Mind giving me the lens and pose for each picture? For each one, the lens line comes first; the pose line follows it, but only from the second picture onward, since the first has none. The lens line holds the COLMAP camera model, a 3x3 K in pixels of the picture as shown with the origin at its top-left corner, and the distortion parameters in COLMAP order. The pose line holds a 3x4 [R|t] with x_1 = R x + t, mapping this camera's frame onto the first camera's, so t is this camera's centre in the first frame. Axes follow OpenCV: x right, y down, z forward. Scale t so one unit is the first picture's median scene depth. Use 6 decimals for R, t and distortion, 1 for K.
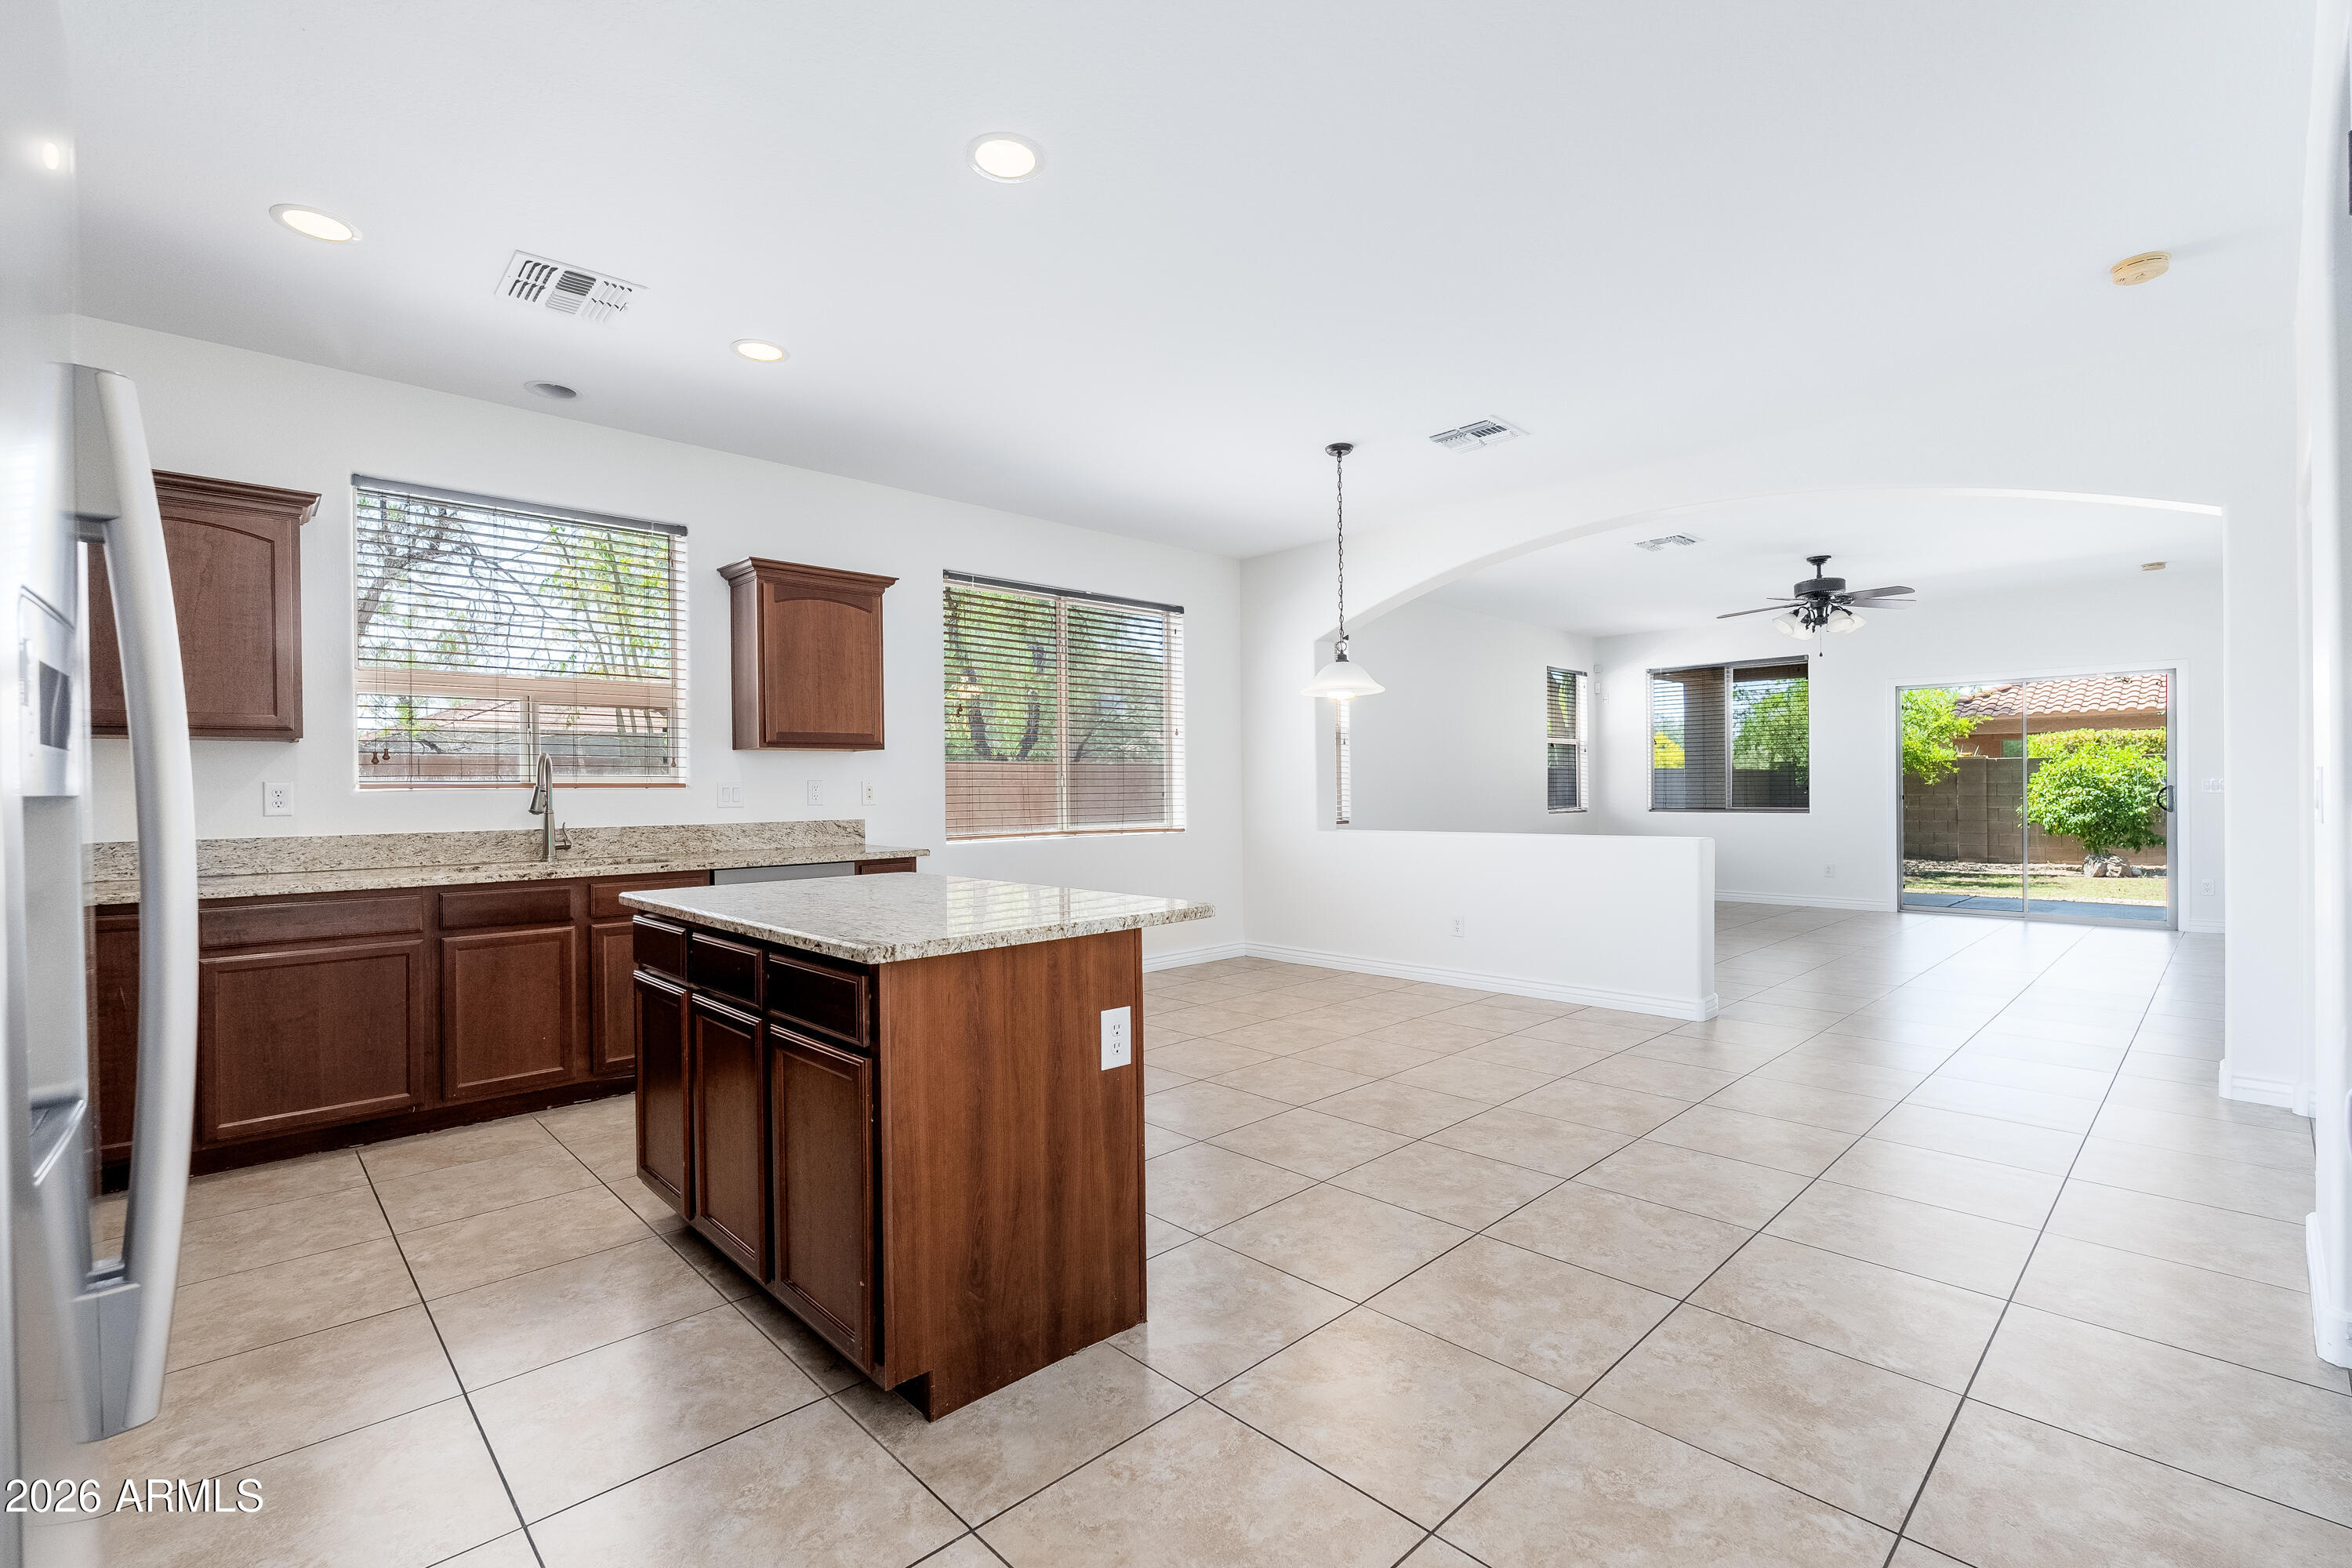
lens RADIAL K [[1031.7, 0, 1175.2], [0, 1031.7, 791.5], [0, 0, 1]] dist [-0.004577, 0.000082]
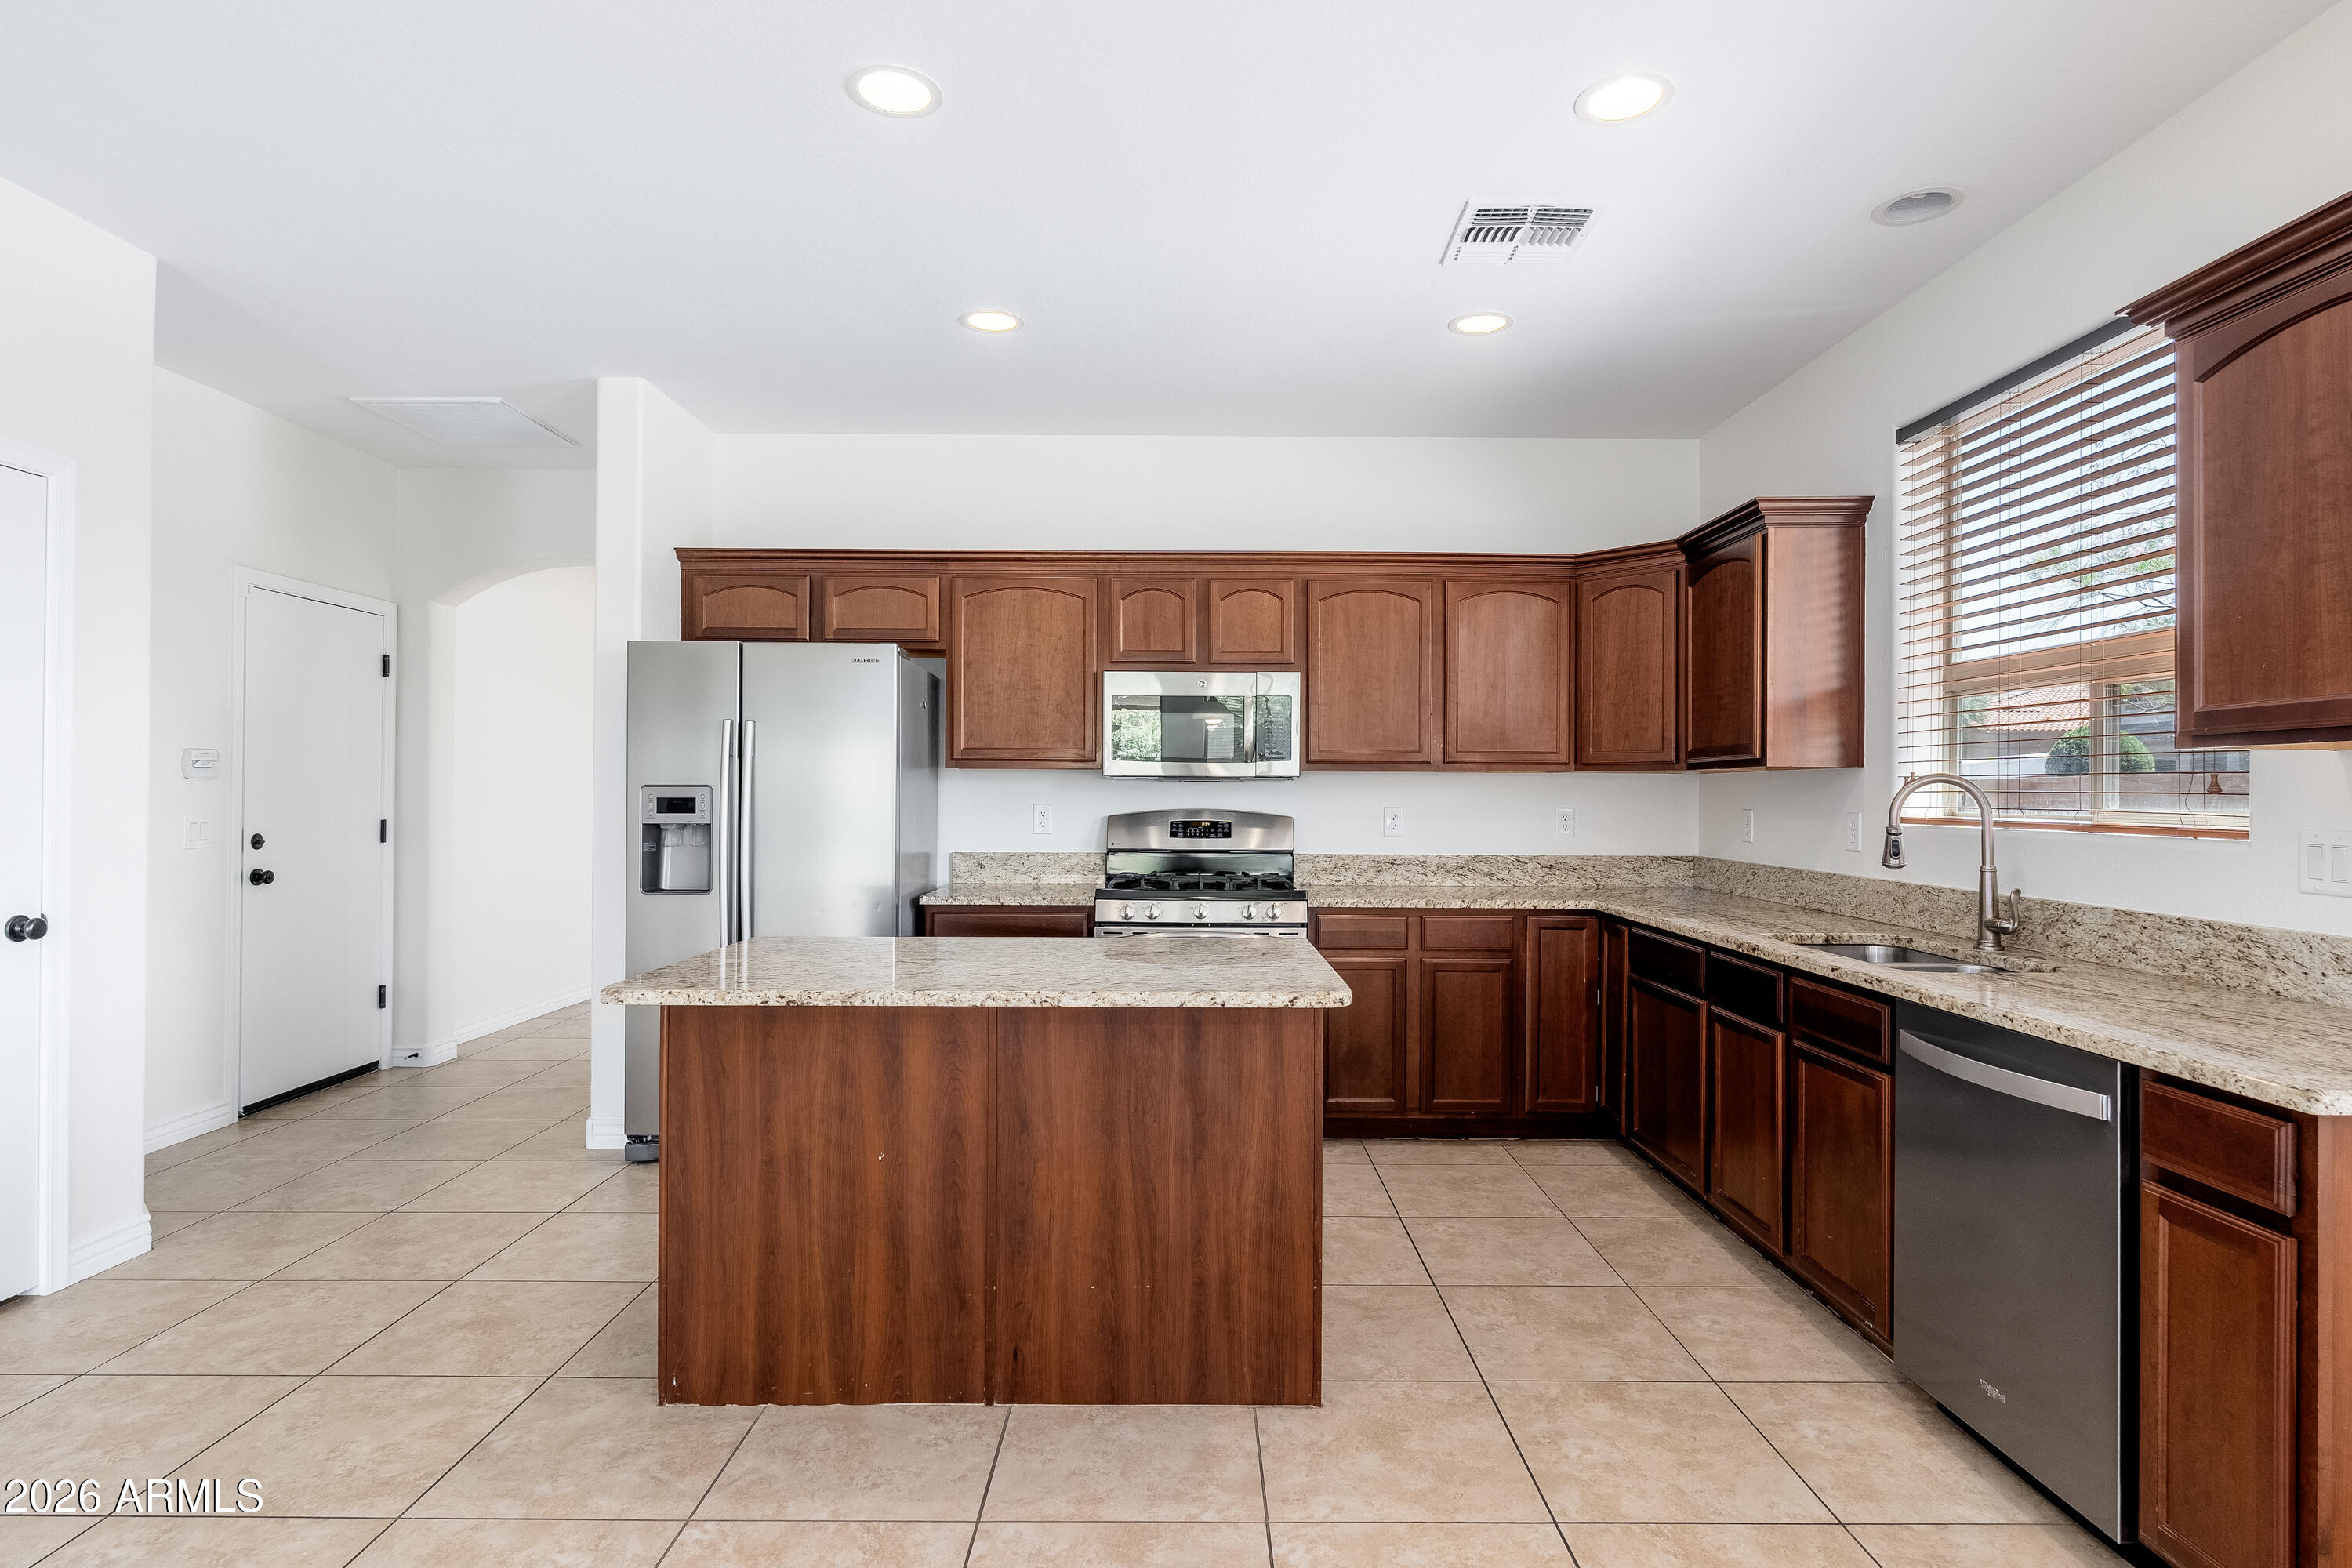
lens RADIAL K [[1201.6, 0, 1193.1], [0, 1201.6, 785.5], [0, 0, 1]] dist [-0.001380, -0.000234]
pose [[-0.683008, 0.003756, -0.730401, 0.256102], [0.000795, 0.999990, 0.004398, -0.035841], [0.730410, 0.002423, -0.683004, 1.226564]]
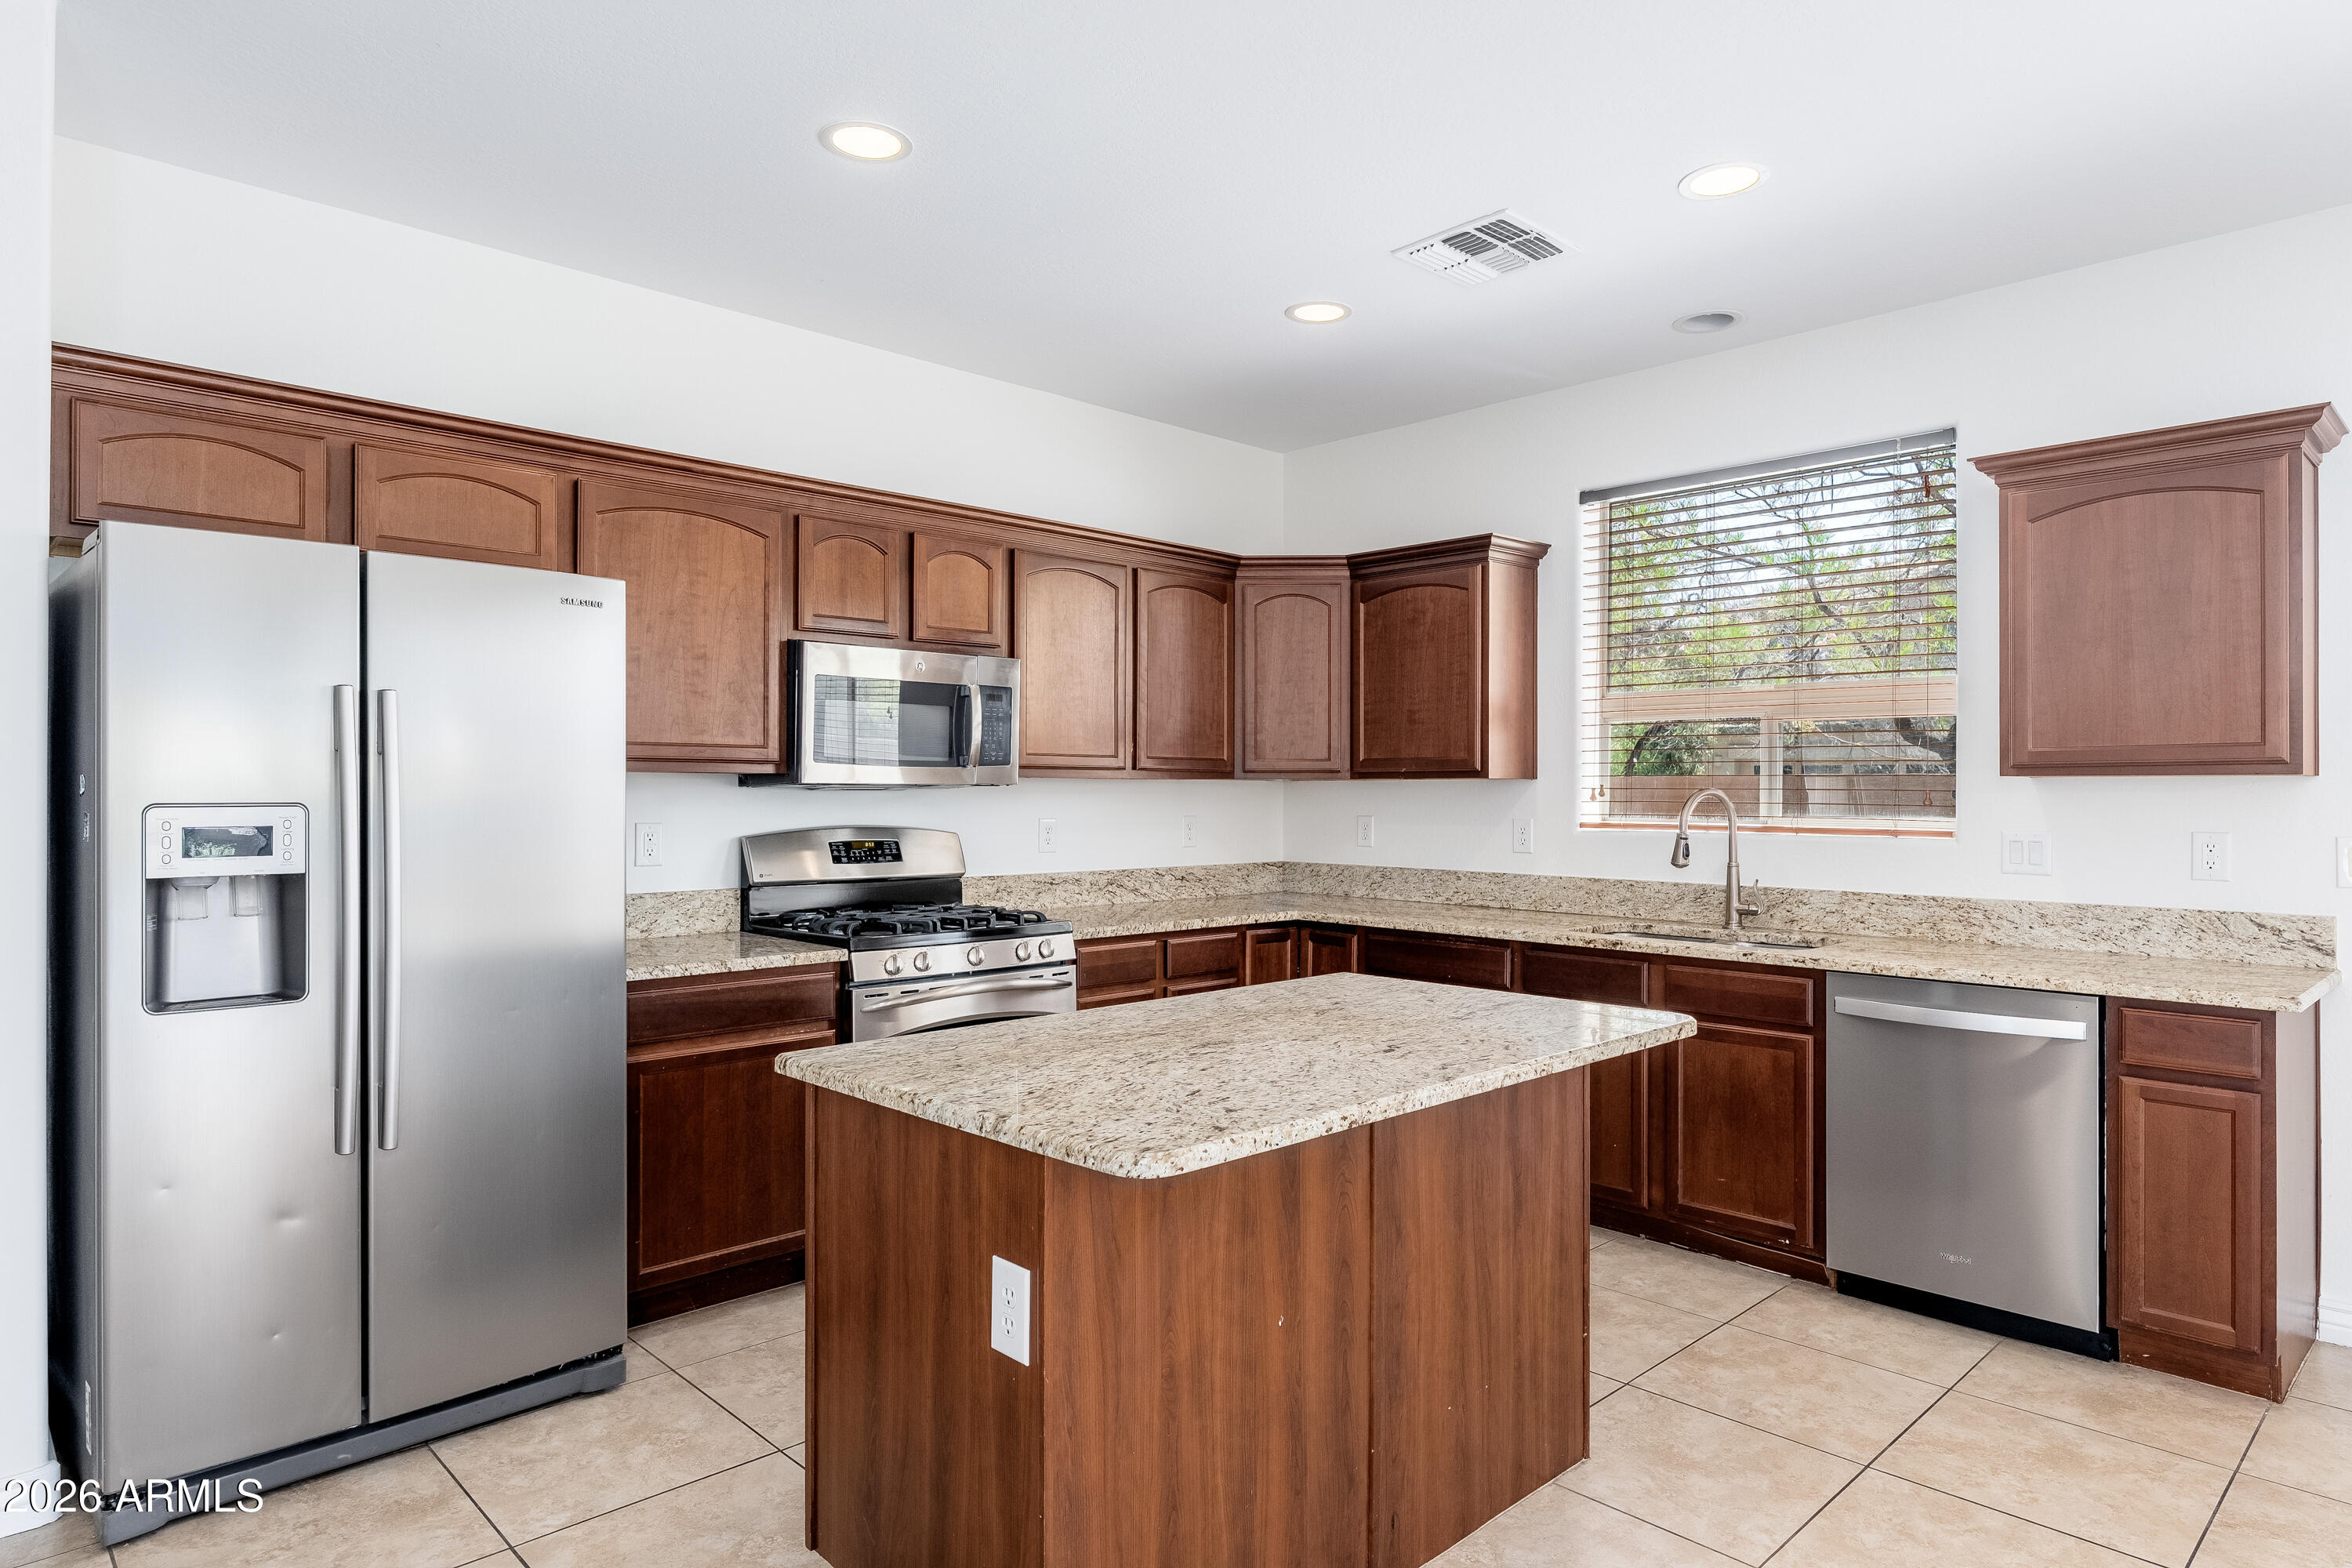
lens RADIAL K [[1350.6, 0, 1176.0], [0, 1350.6, 784.0], [0, 0, 1]] dist [-0.000275, -0.000452]
pose [[0.005900, 0.006436, -0.999962, 0.427968], [-0.005649, 0.999964, 0.006403, -0.047721], [0.999967, 0.005611, 0.005937, 0.619571]]
